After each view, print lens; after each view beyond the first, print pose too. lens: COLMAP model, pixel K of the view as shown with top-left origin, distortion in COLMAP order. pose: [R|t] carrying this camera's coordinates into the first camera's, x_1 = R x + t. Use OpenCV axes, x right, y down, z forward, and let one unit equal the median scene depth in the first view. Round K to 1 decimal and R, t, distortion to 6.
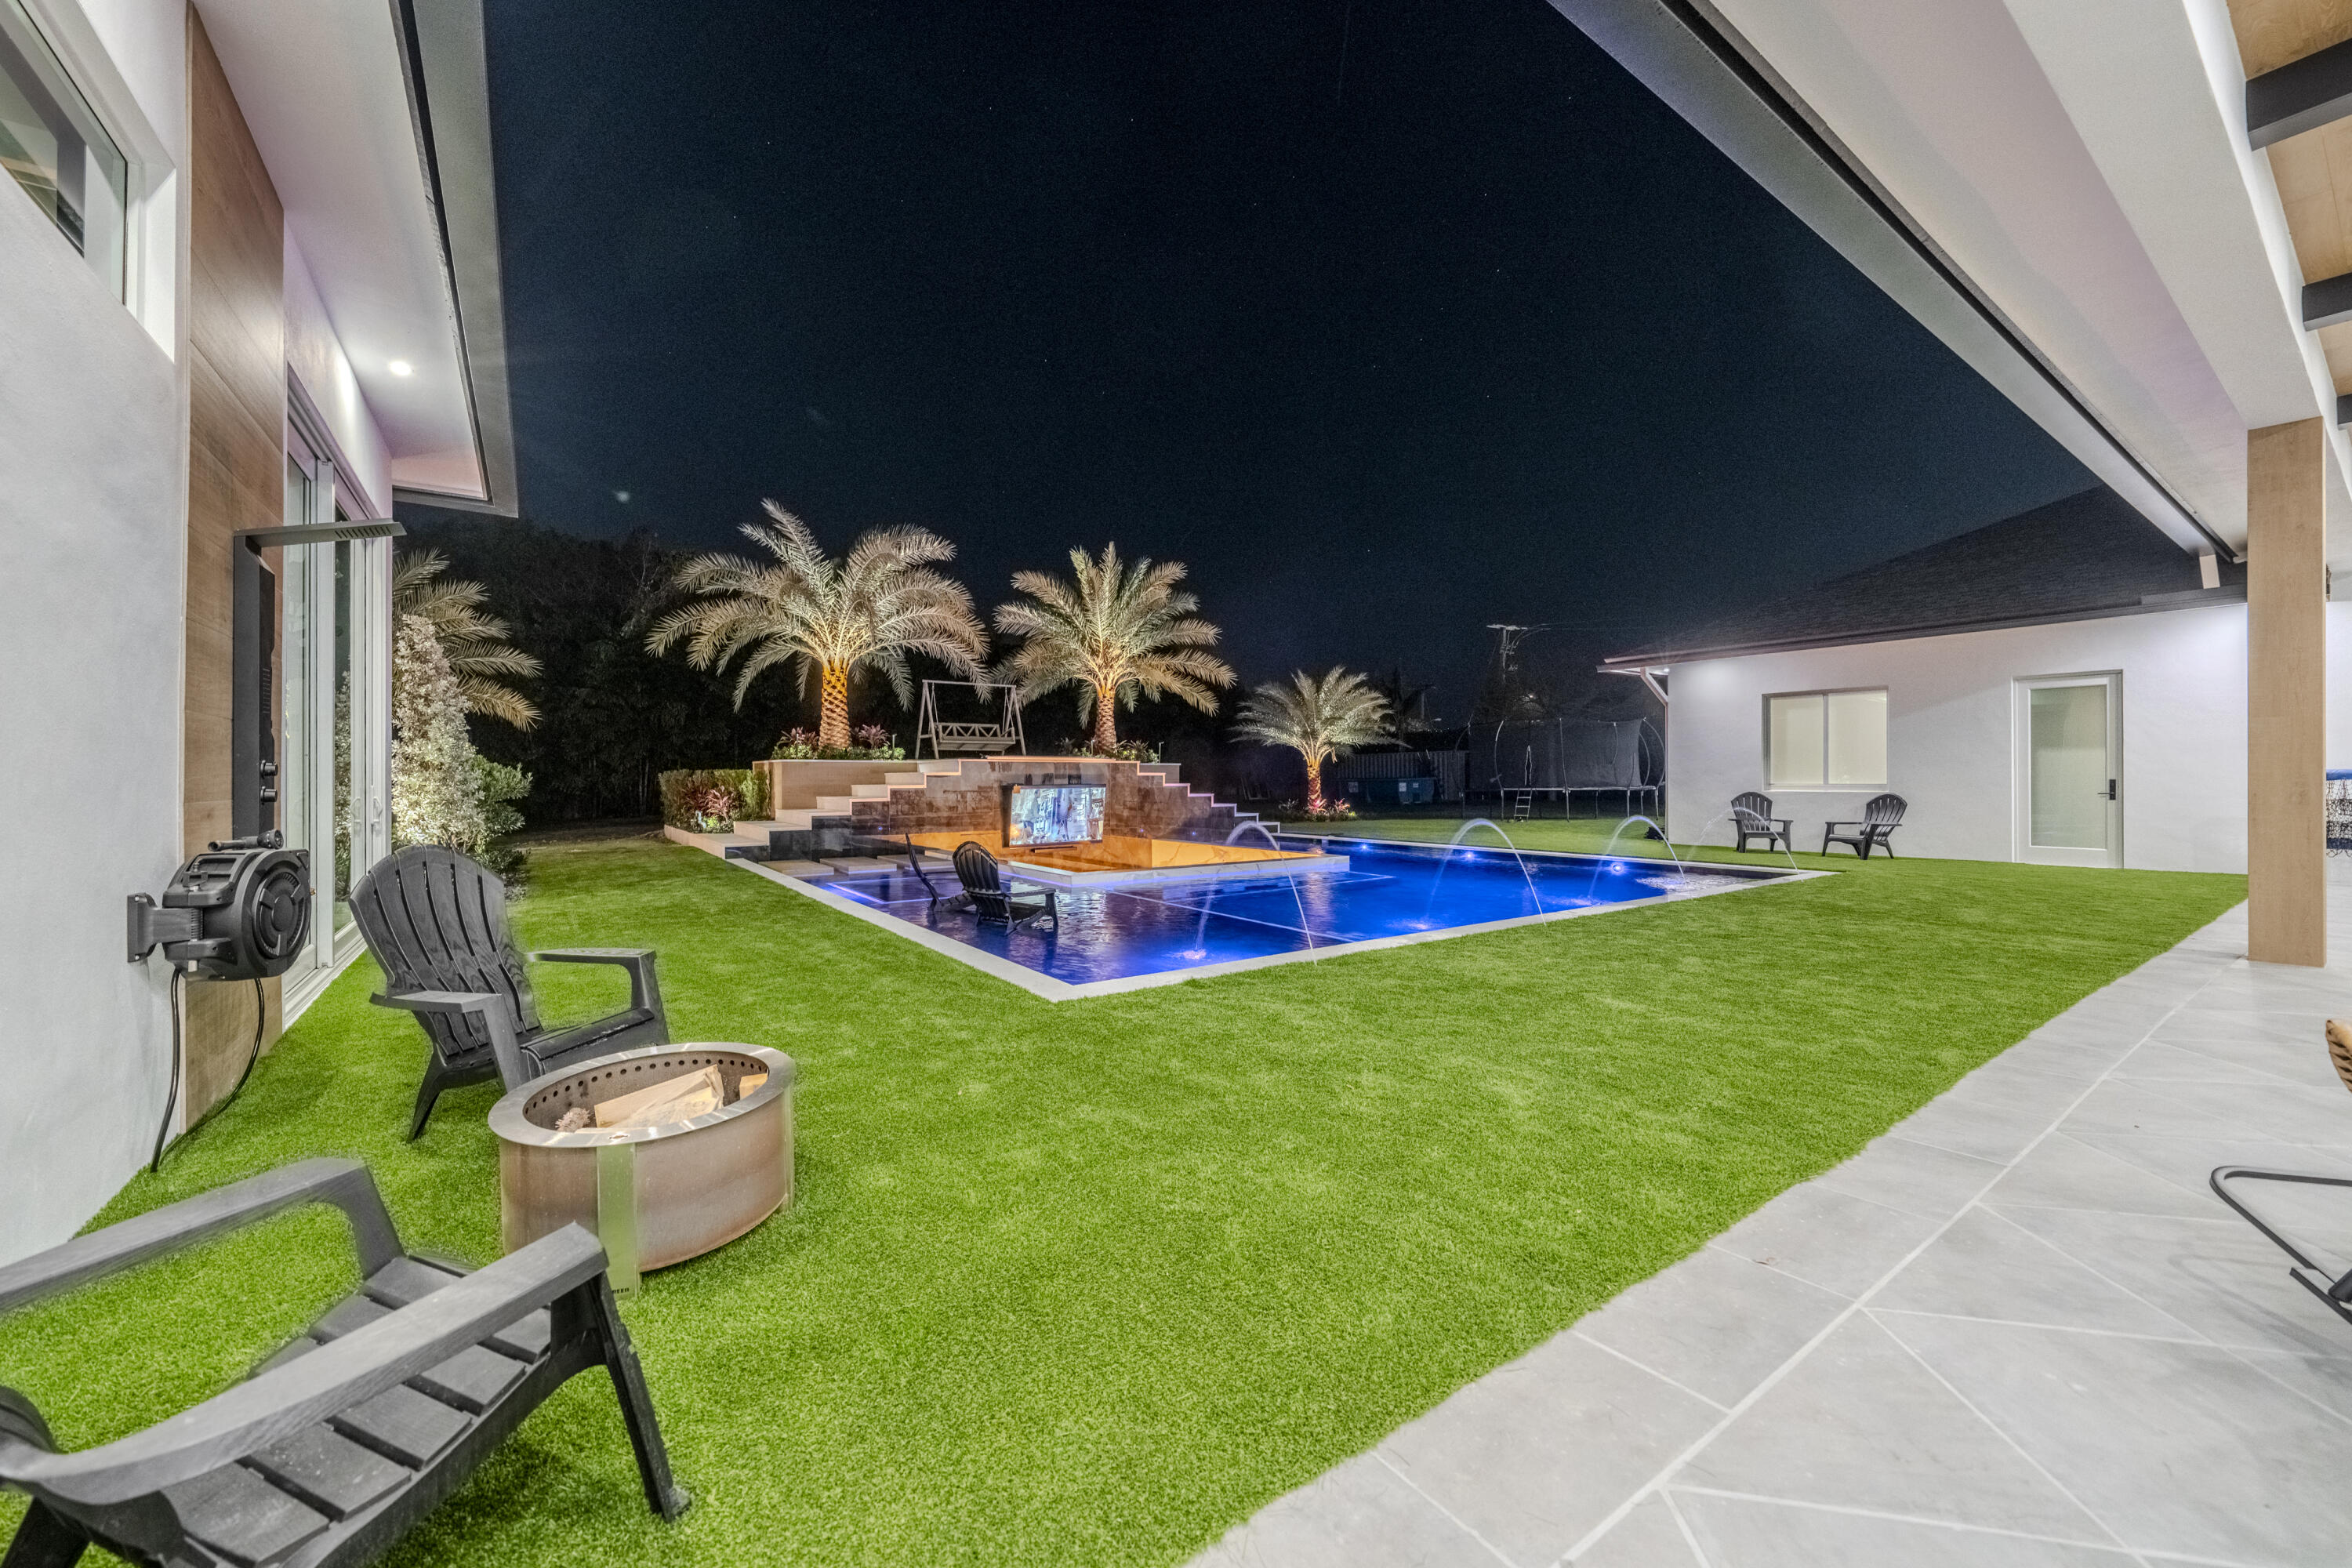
lens RADIAL K [[881.6, 0, 1133.6], [0, 881.6, 782.8], [0, 0, 1]] dist [-0.000361, -0.000008]
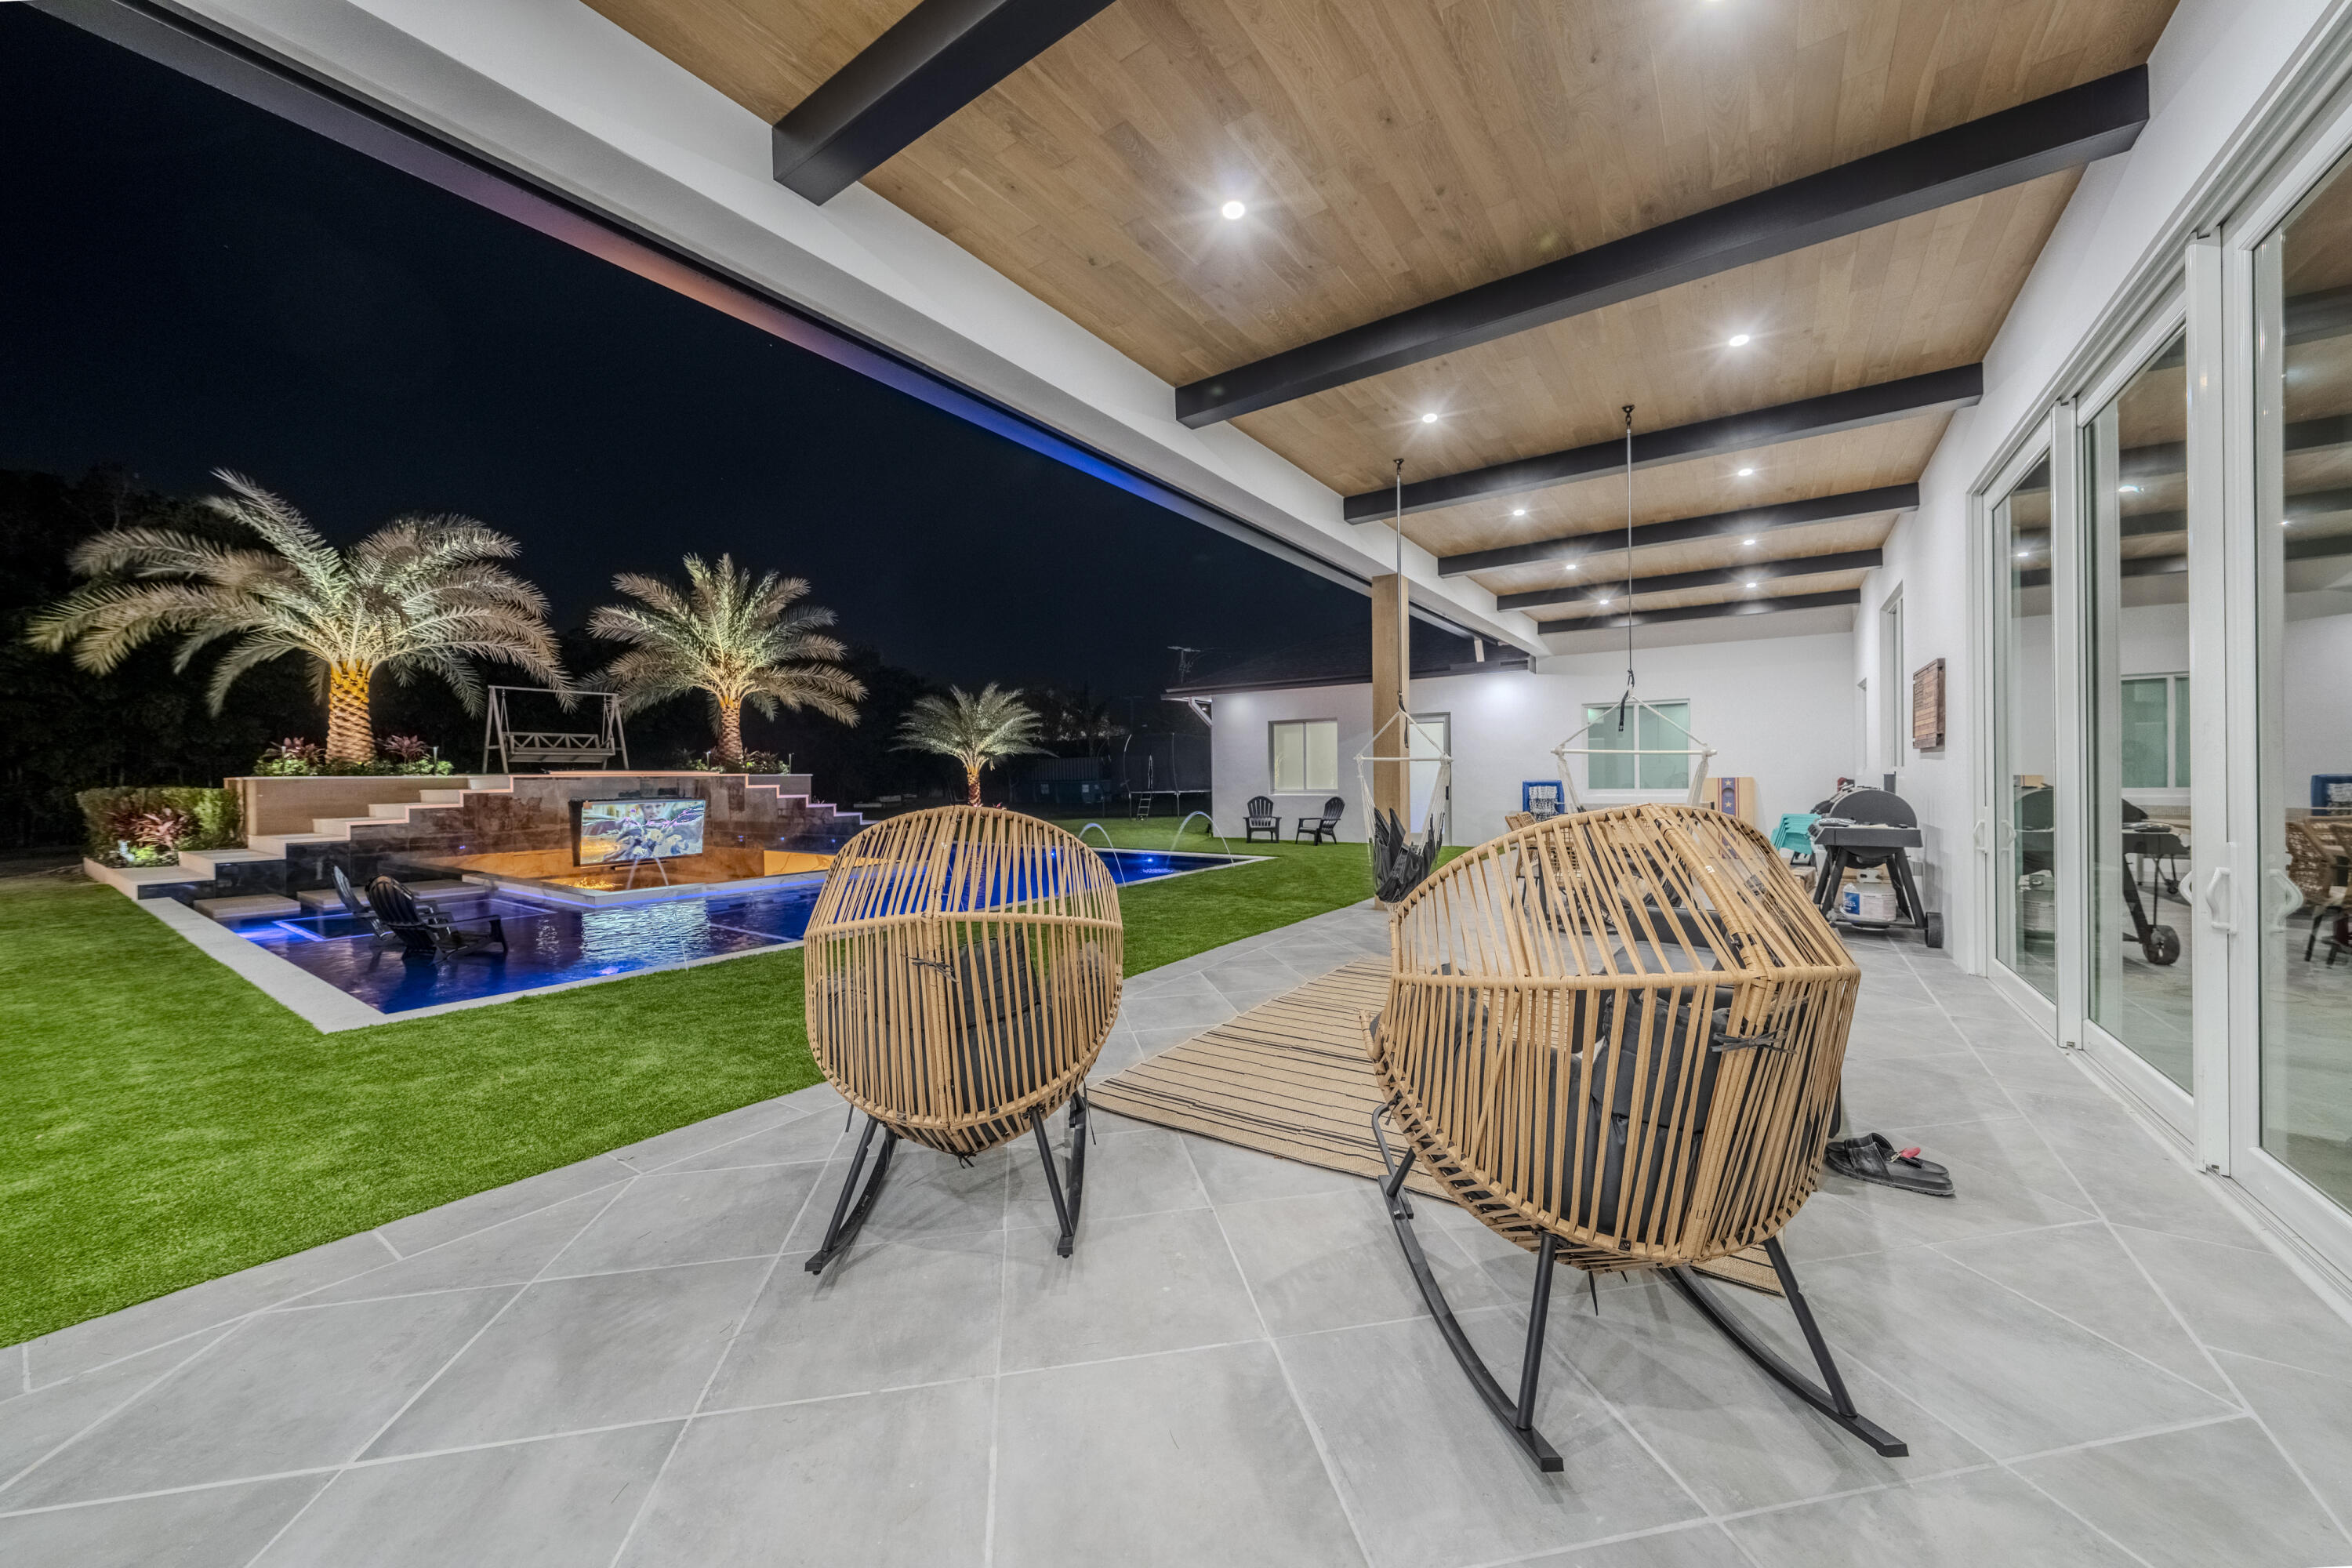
lens RADIAL K [[825.2, 0, 1231.2], [0, 825.2, 788.1], [0, 0, 1]] dist [-0.011035, 0.000065]
pose [[0.919795, -0.014608, 0.392127, 0.143851], [0.011329, 0.999879, 0.010675, -0.011594], [-0.392235, -0.005377, 0.919849, -0.086357]]
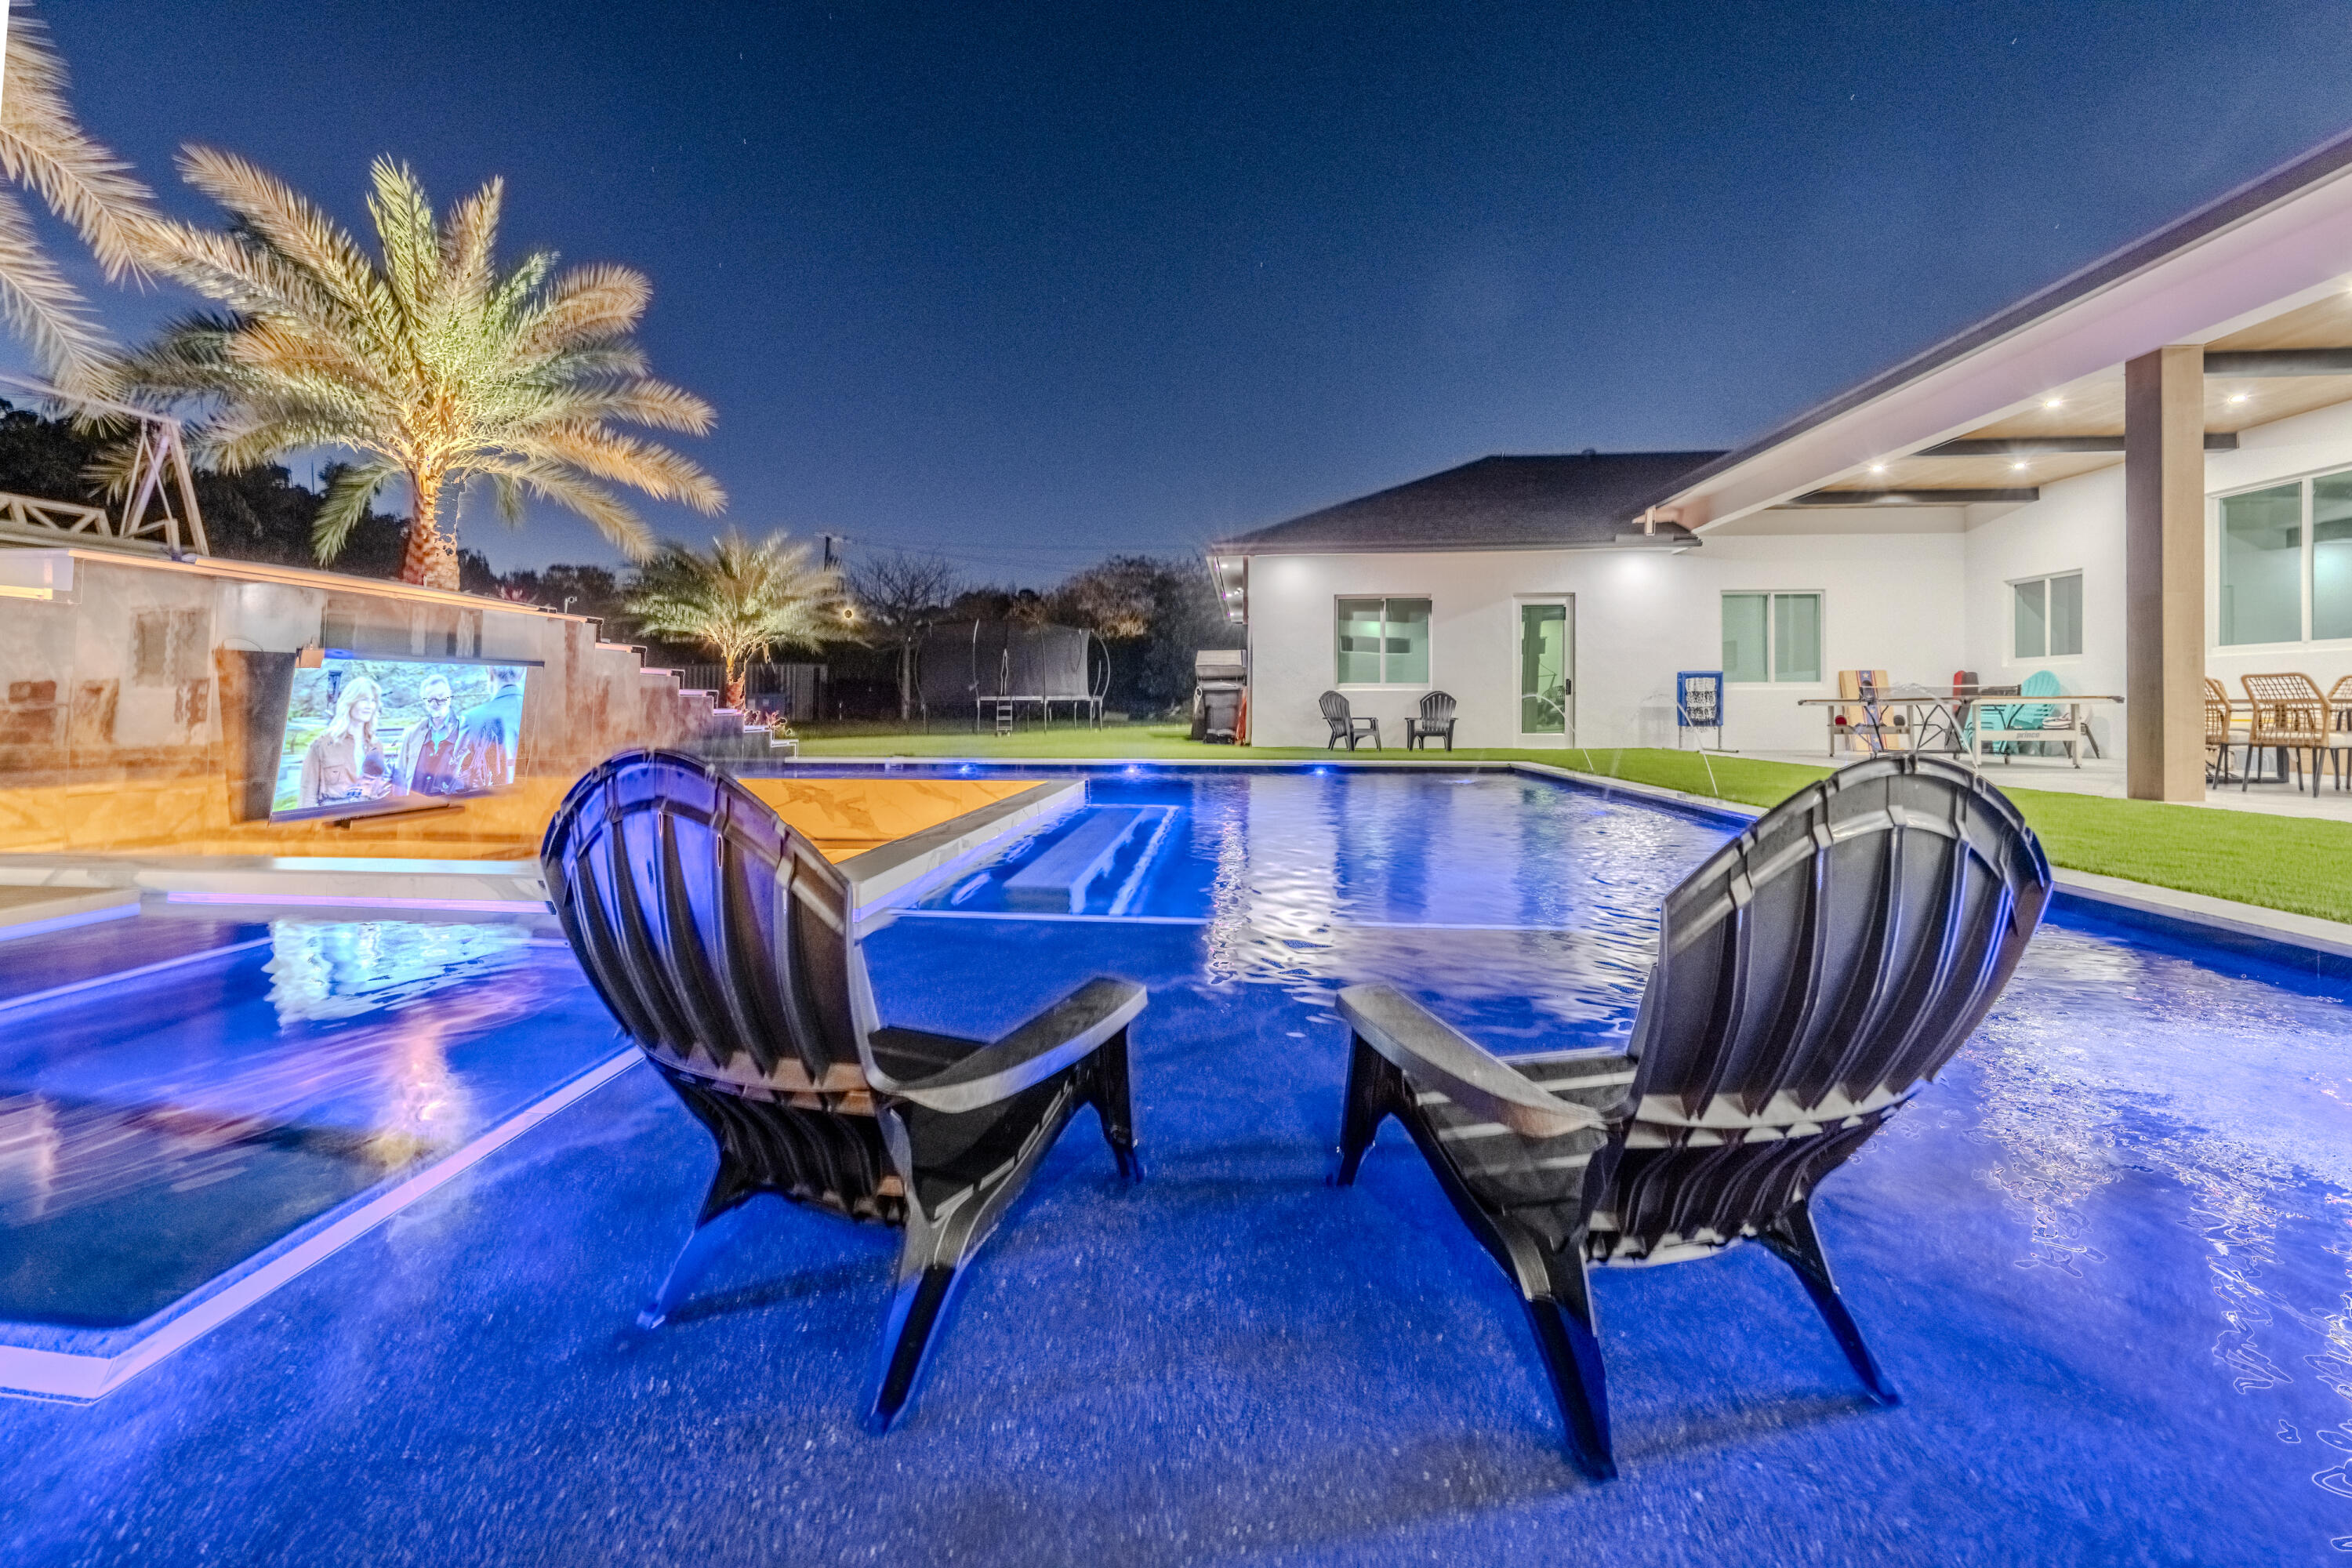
lens RADIAL K [[862.4, 0, 1162.0], [0, 862.4, 684.2], [0, 0, 1]] dist [0.000698, 0.000101]
pose [[0.631469, 0.019741, 0.775150, -0.171346], [0.005348, 0.999541, -0.029812, 0.026568], [-0.775383, 0.022971, 0.631074, 0.451250]]
